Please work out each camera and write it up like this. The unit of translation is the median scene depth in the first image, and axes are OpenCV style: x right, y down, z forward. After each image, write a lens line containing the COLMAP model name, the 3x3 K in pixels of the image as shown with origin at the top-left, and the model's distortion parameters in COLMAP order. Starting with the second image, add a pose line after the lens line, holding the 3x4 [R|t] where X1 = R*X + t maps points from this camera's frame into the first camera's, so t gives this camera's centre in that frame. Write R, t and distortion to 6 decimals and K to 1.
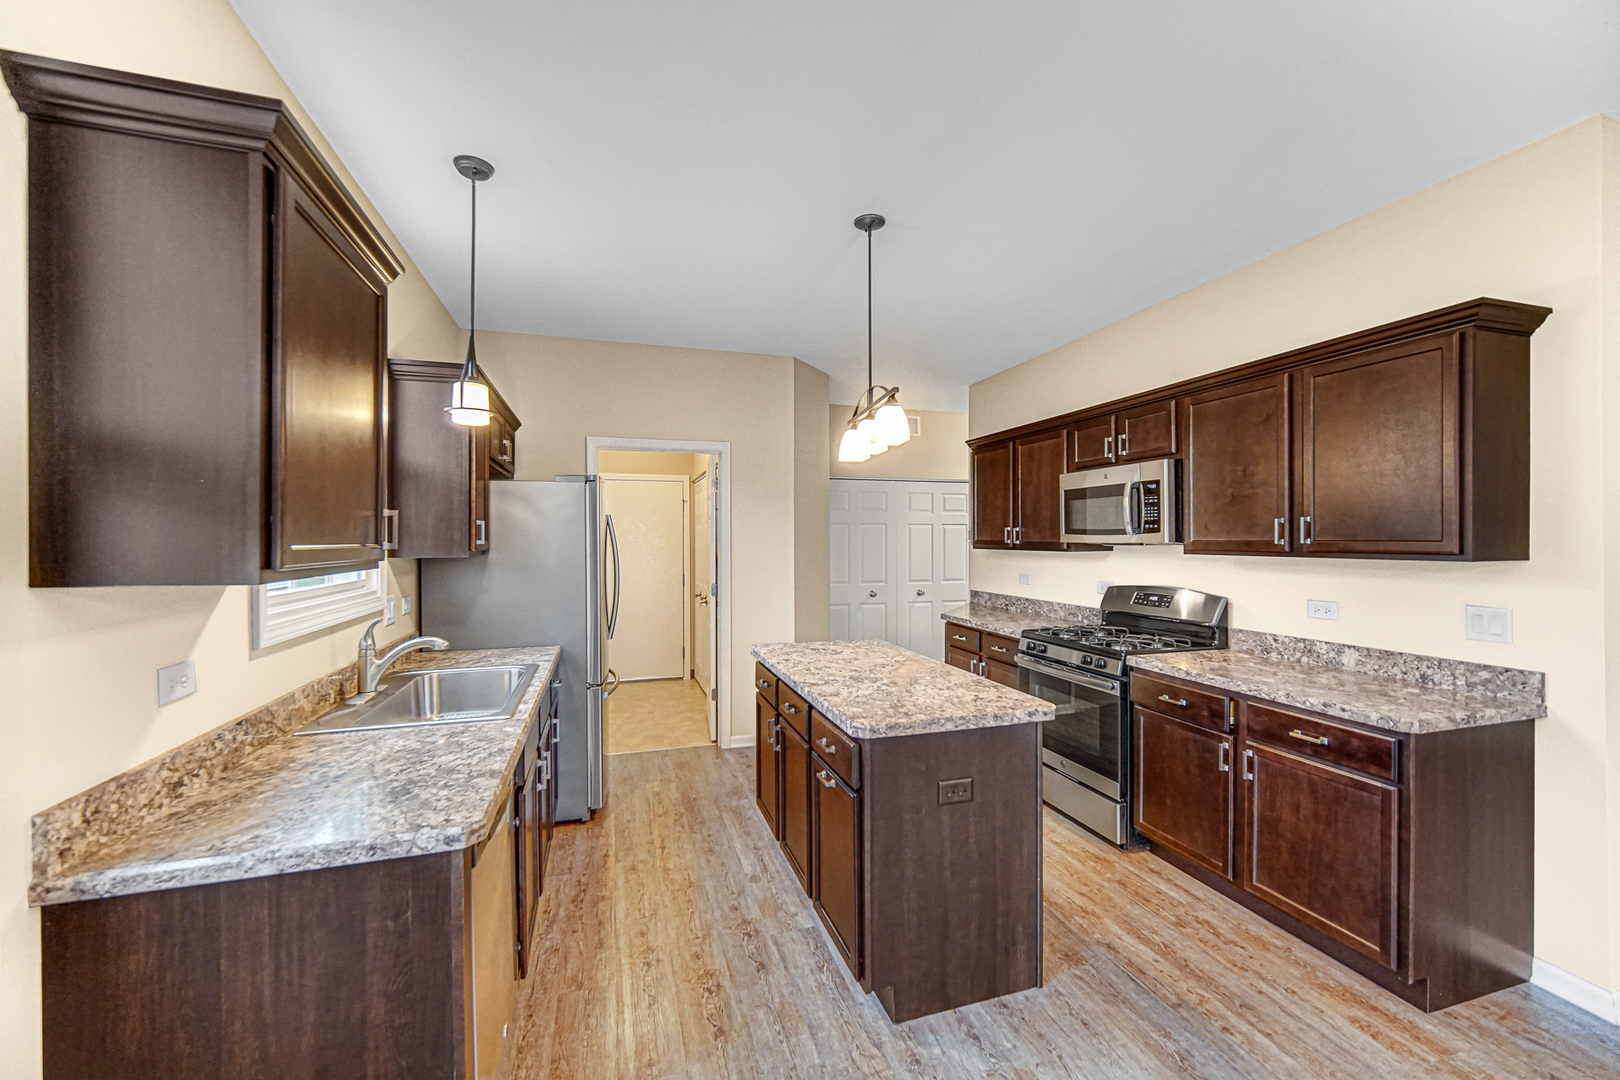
lens RADIAL K [[640.1, 0, 807.1], [0, 640.1, 538.6], [0, 0, 1]] dist [-0.003240, 0.000292]
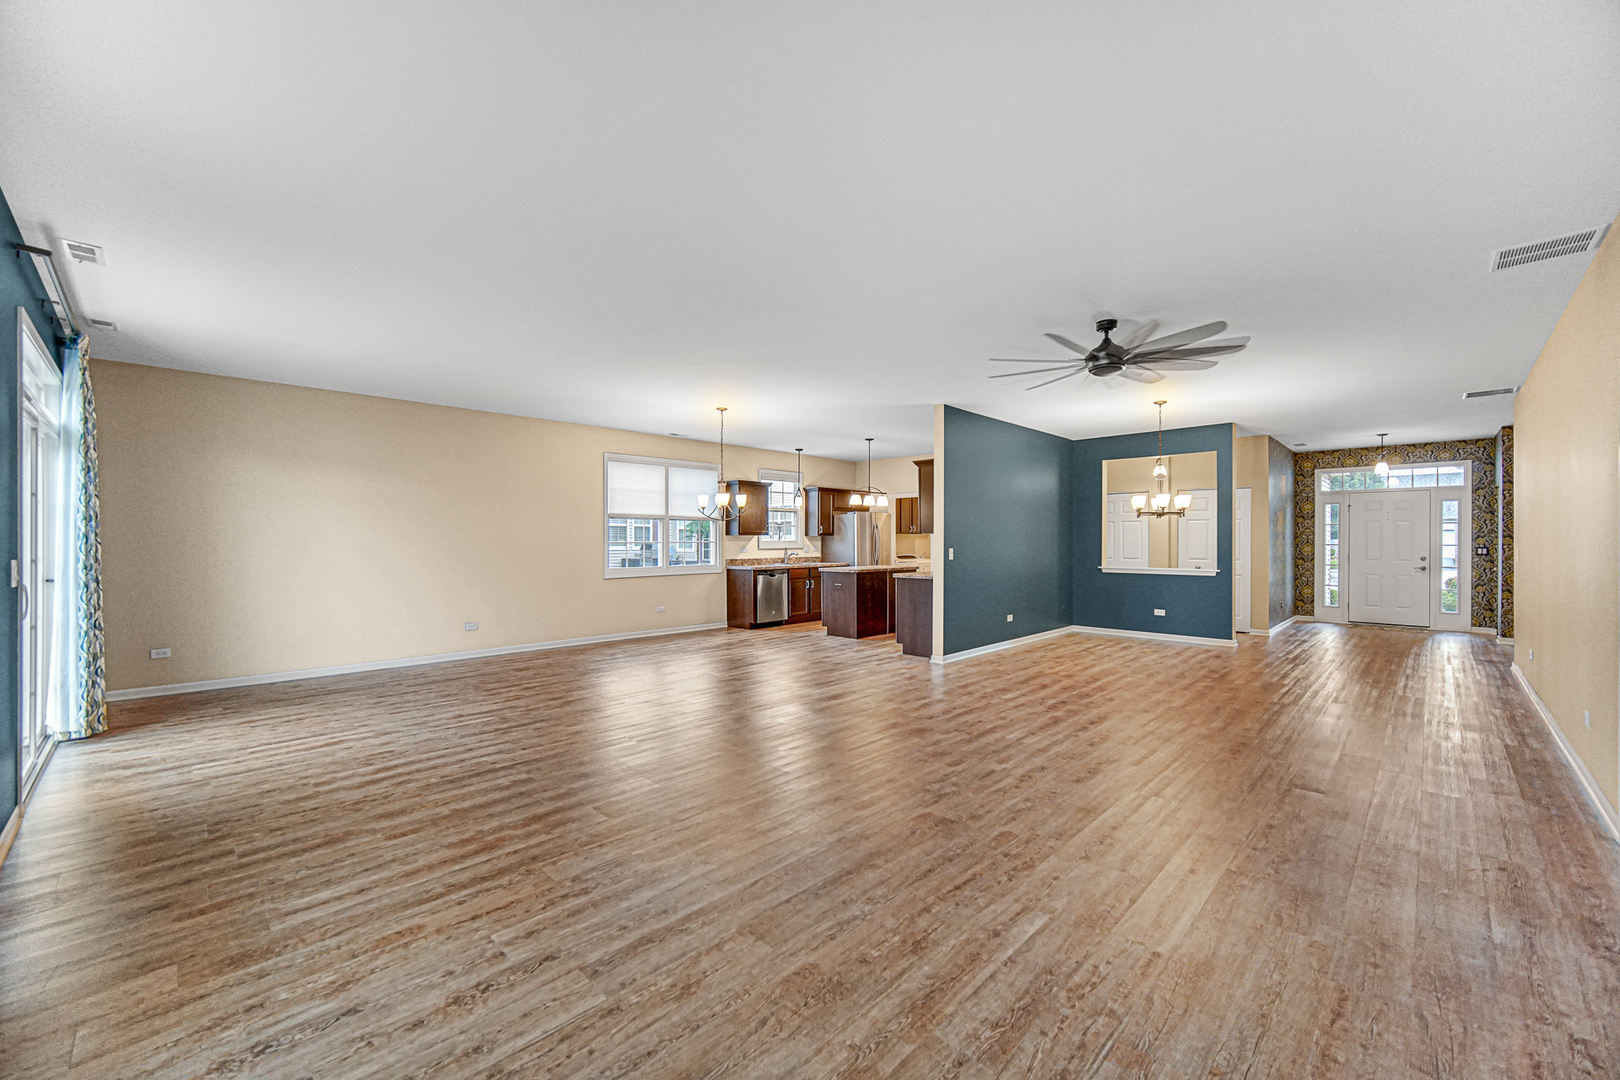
lens RADIAL K [[640.1, 0, 801.6], [0, 640.1, 537.6], [0, 0, 1]] dist [-0.003240, 0.000292]
pose [[0.467414, -0.005318, -0.884023, 3.546410], [0.000571, 0.999984, -0.005714, 0.076474], [0.884038, 0.002166, 0.467409, -1.123797]]
